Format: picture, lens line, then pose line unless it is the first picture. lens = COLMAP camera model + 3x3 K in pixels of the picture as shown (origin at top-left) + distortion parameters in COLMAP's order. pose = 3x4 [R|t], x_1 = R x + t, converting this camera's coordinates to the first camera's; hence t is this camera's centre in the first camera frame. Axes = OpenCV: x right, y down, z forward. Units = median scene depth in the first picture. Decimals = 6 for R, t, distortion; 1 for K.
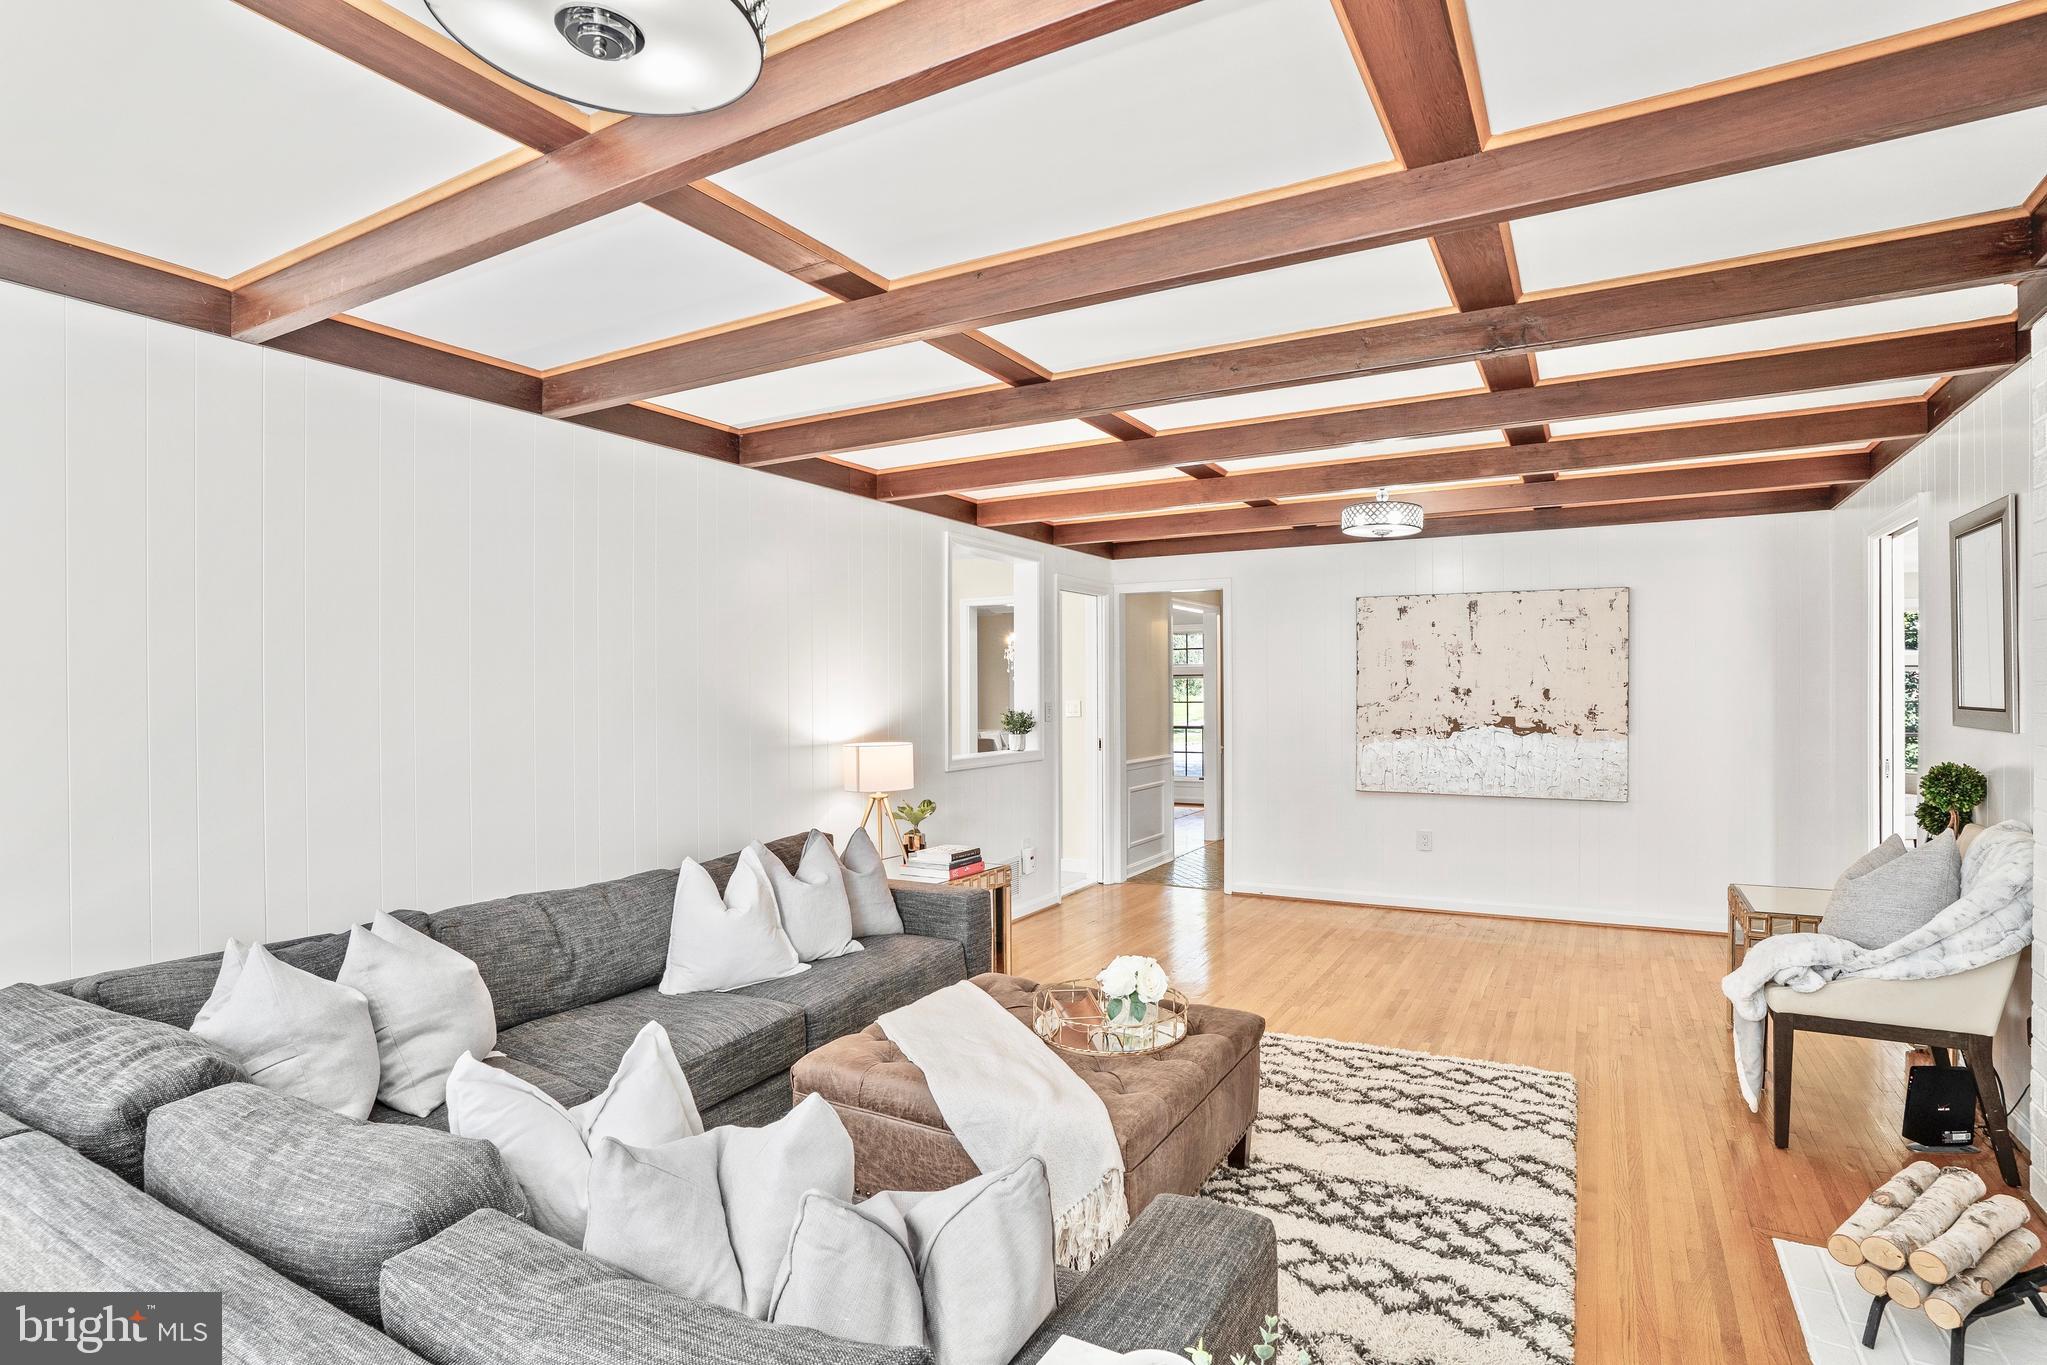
lens RADIAL K [[1027.3, 0, 1022.0], [0, 1027.3, 702.8], [0, 0, 1]] dist [-0.085300, 0.042058]
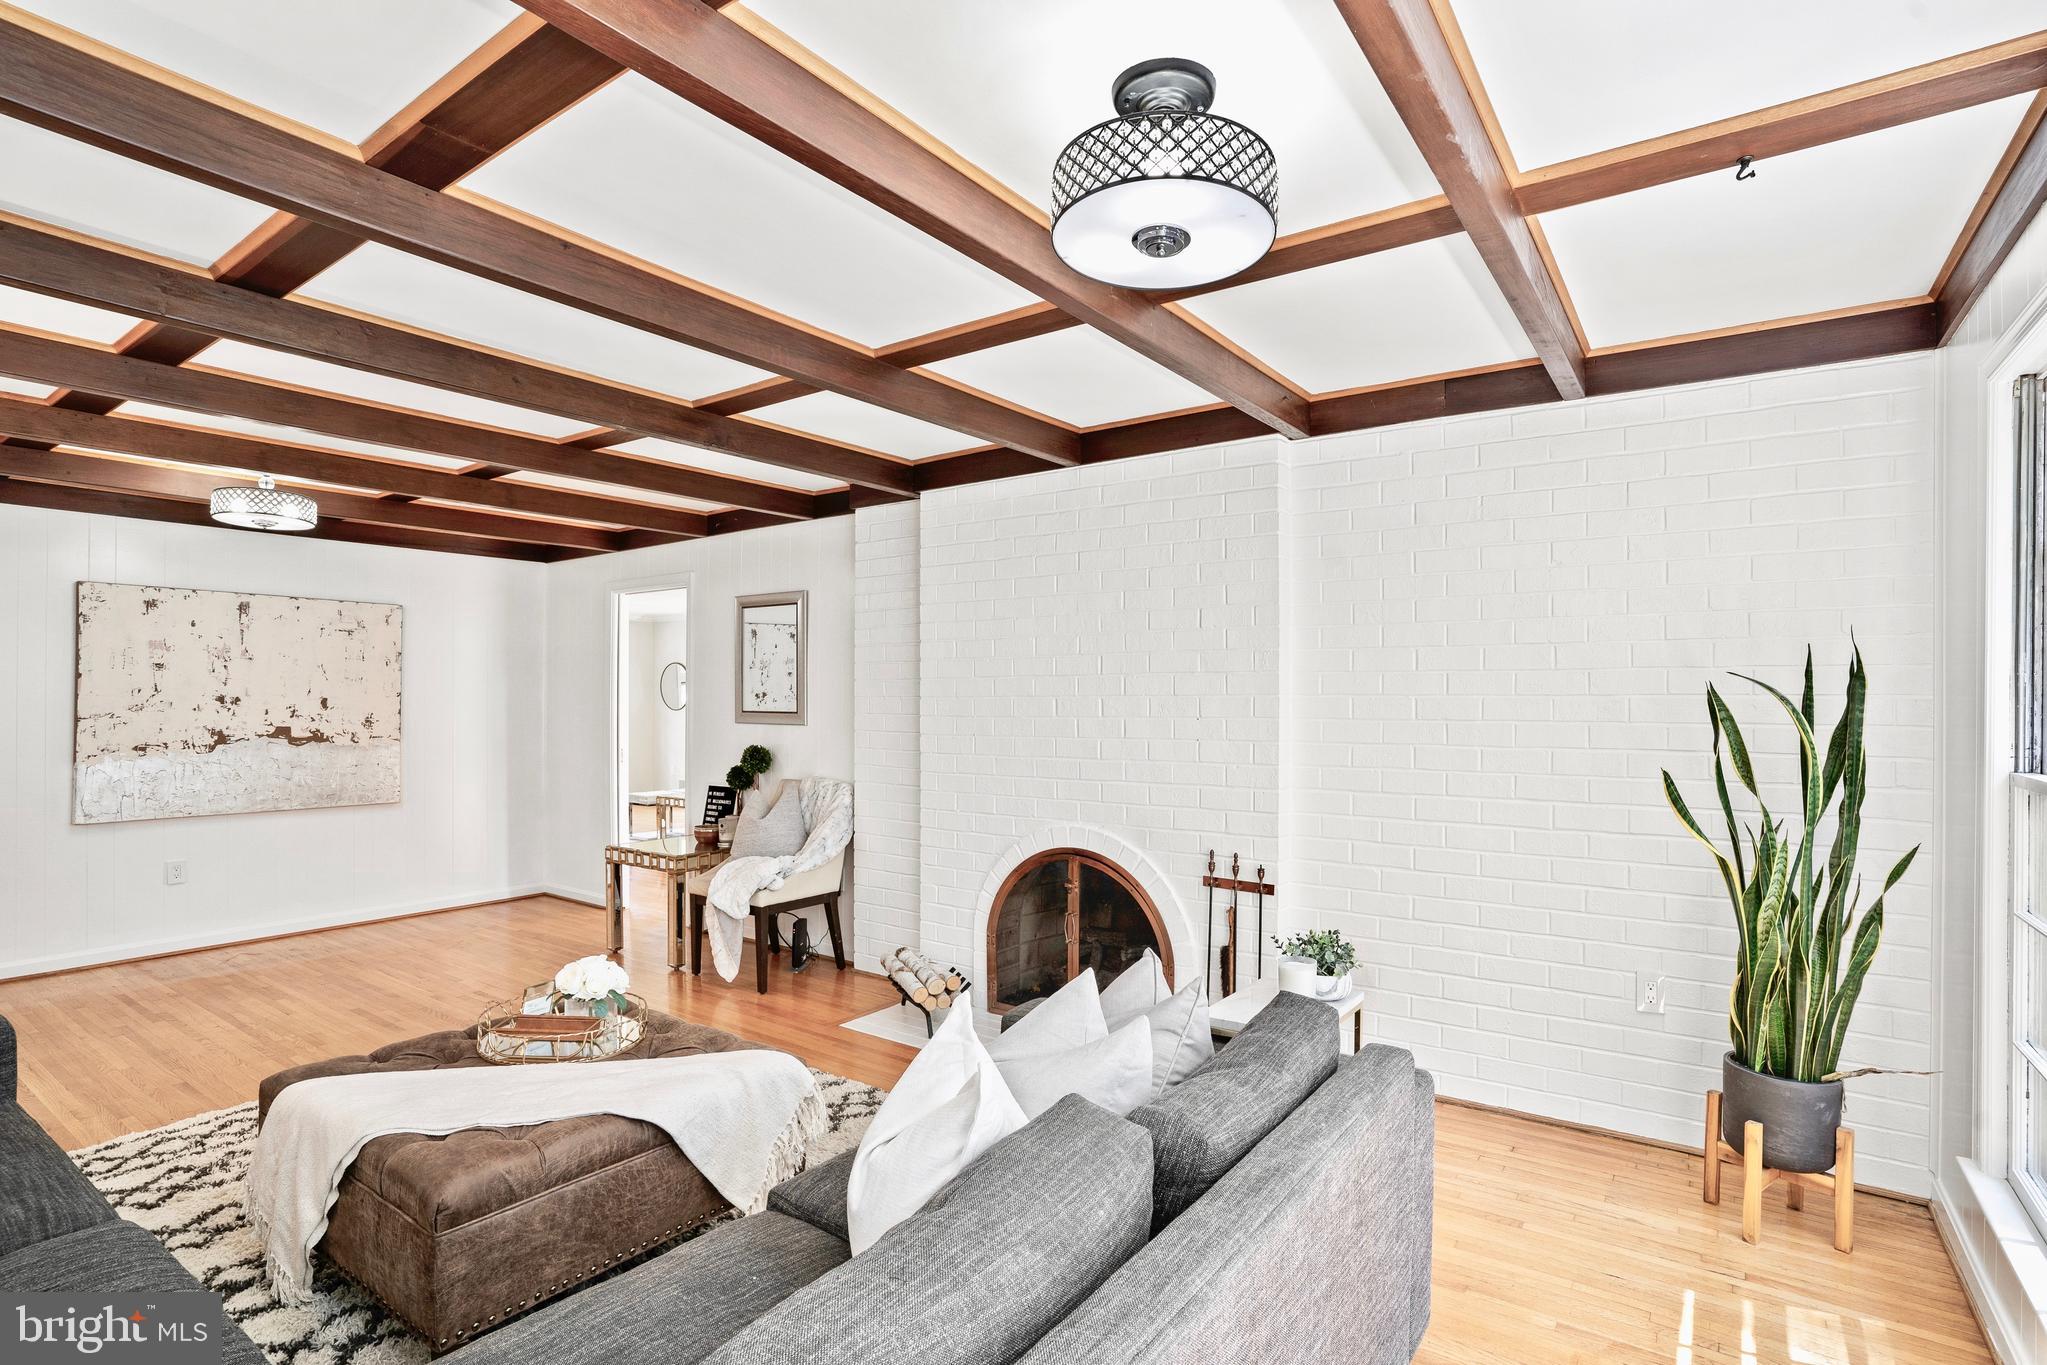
lens RADIAL K [[1002.4, 0, 1024.7], [0, 1002.4, 693.0], [0, 0, 1]] dist [-0.079935, 0.036148]
pose [[0.106326, 0.012858, 0.994248, -0.371775], [0.009269, 0.999860, -0.013922, 0.001145], [-0.994288, 0.010696, 0.106192, 0.207921]]
